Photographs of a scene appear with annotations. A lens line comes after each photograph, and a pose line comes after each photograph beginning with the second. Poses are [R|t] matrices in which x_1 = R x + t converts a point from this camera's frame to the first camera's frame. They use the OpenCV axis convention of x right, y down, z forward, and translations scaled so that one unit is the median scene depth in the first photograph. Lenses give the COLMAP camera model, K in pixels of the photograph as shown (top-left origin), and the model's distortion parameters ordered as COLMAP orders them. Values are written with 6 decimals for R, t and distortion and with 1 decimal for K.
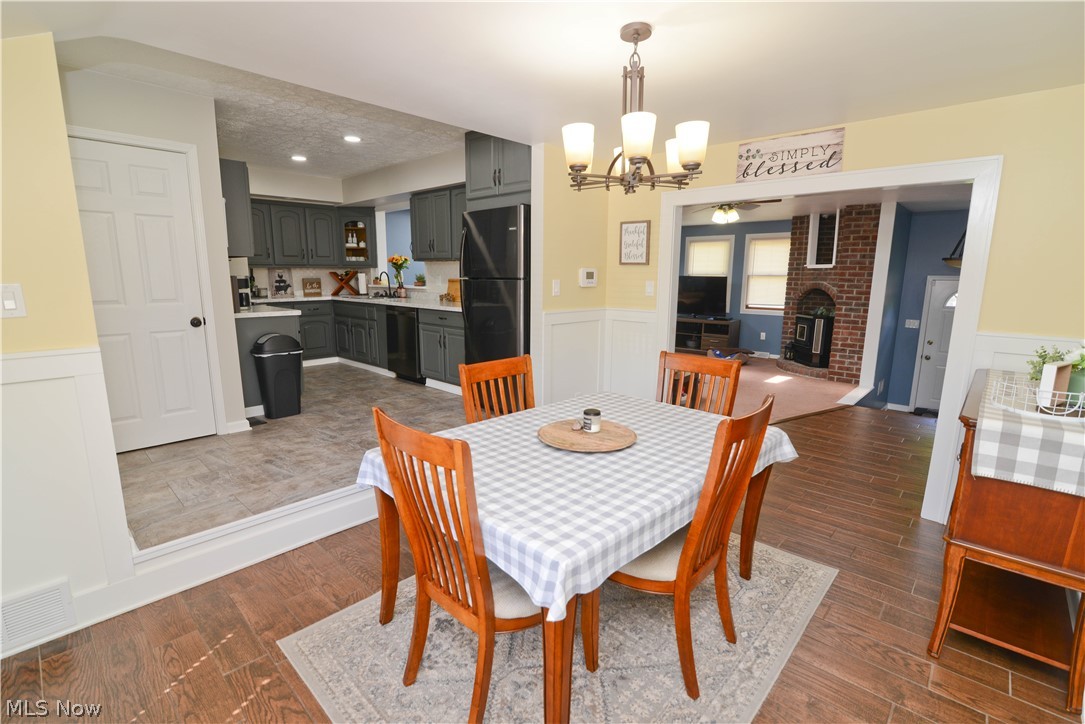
lens RADIAL K [[505.4, 0, 548.8], [0, 505.4, 367.8], [0, 0, 1]] dist [-0.027590, -0.000603]
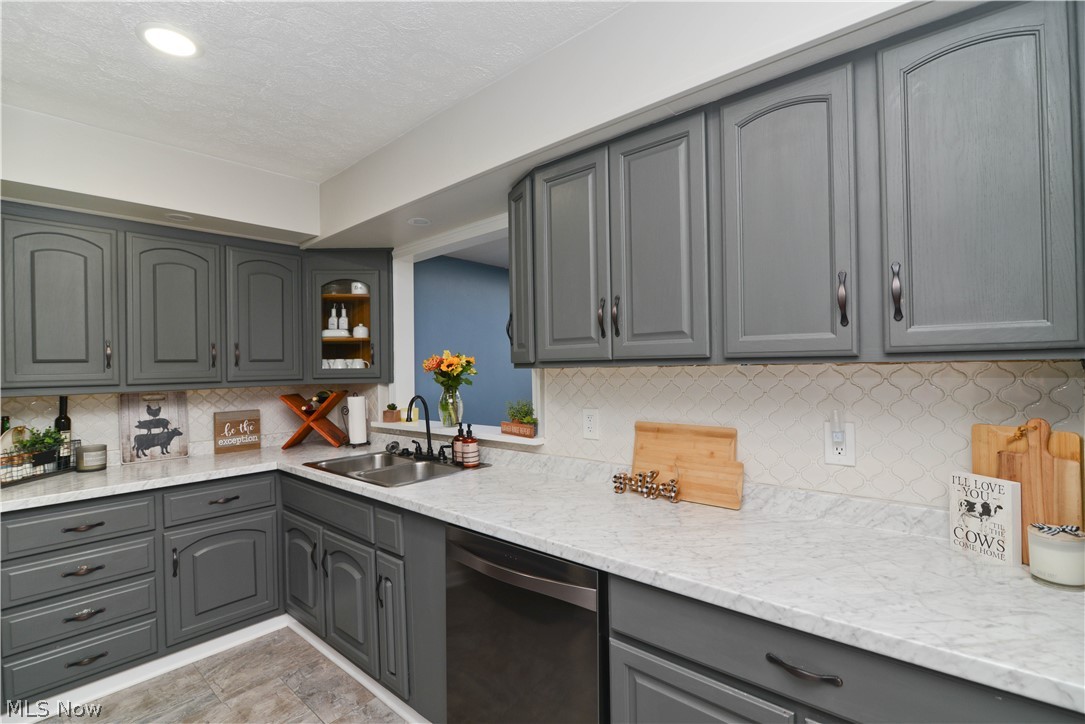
lens RADIAL K [[505.4, 0, 548.8], [0, 505.4, 367.8], [0, 0, 1]] dist [-0.027590, -0.000603]
pose [[0.999267, -0.026095, 0.028001, -0.416640], [0.030913, 0.981610, -0.188378, -0.239528], [-0.022570, 0.189106, 0.981697, 1.081275]]
